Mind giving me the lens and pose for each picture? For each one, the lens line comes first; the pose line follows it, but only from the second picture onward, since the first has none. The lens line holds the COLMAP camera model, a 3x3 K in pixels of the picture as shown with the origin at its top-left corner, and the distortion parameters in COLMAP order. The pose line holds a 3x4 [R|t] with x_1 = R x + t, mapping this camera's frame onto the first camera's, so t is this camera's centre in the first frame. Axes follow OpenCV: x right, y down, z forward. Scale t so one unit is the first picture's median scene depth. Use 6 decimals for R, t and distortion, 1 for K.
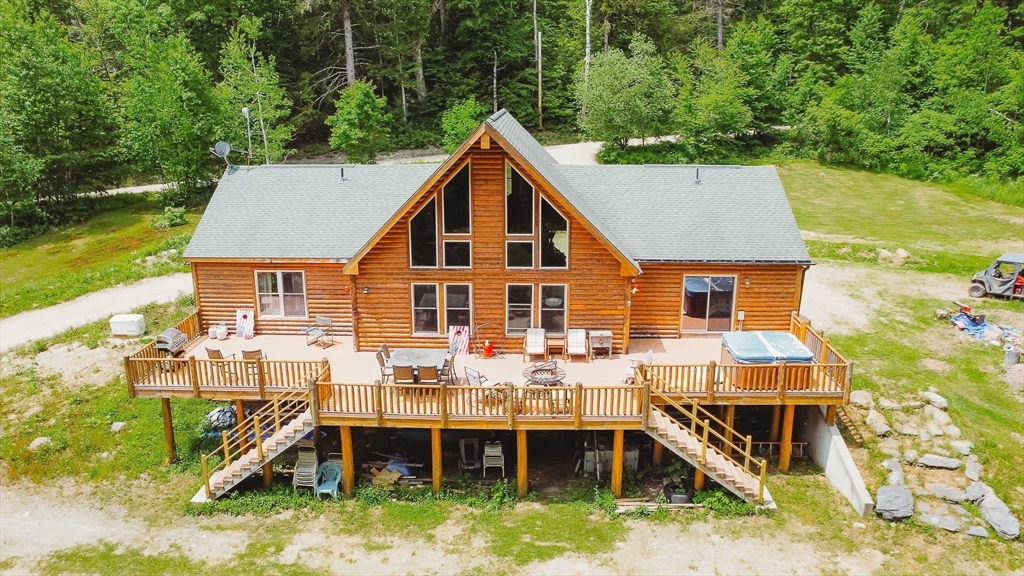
lens RADIAL K [[761.0, 0, 507.5], [0, 761.0, 291.7], [0, 0, 1]] dist [-0.103033, 0.170871]
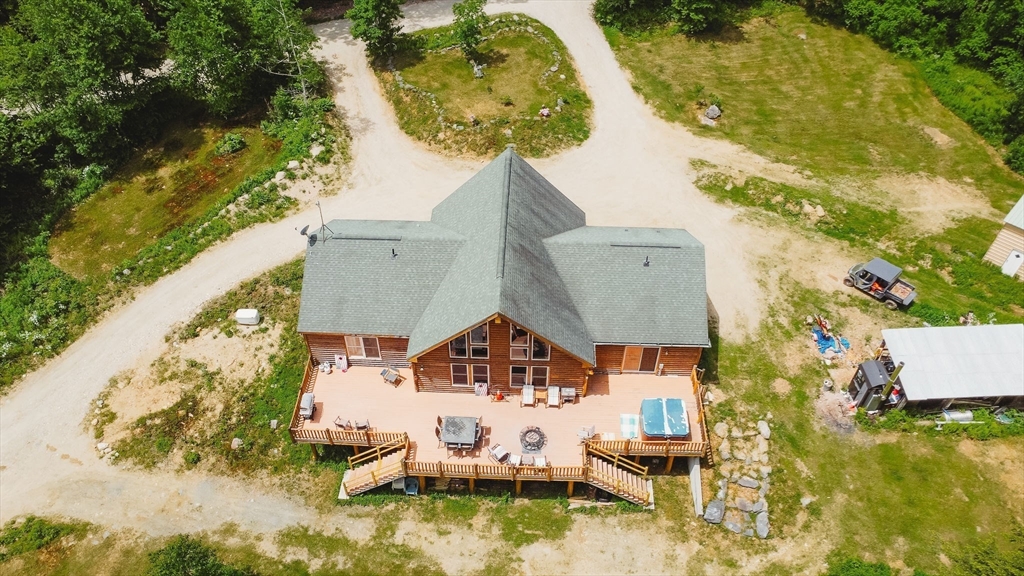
lens RADIAL K [[761.0, 0, 507.5], [0, 761.0, 291.7], [0, 0, 1]] dist [-0.103033, 0.170871]
pose [[0.999982, 0.005989, -0.000249, -0.009697], [-0.005013, 0.858351, 0.513039, -1.112955], [0.003286, -0.513029, 0.858365, -0.328520]]
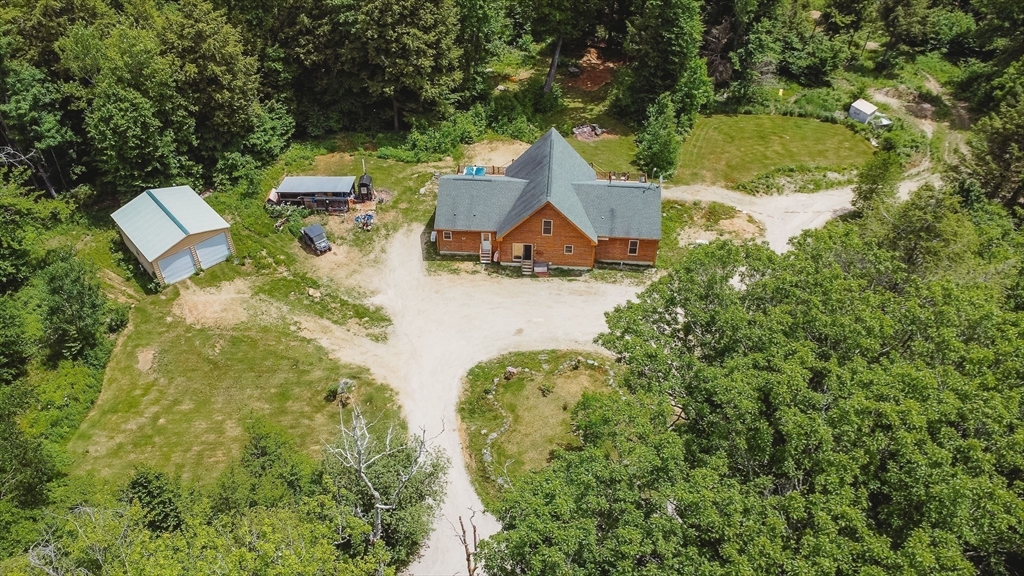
lens RADIAL K [[761.0, 0, 507.5], [0, 761.0, 291.7], [0, 0, 1]] dist [-0.103033, 0.170871]
pose [[-0.999222, -0.019601, 0.034211, 0.040394], [0.016161, 0.587832, 0.808822, -2.735765], [-0.035964, 0.808746, -0.587058, 3.812804]]
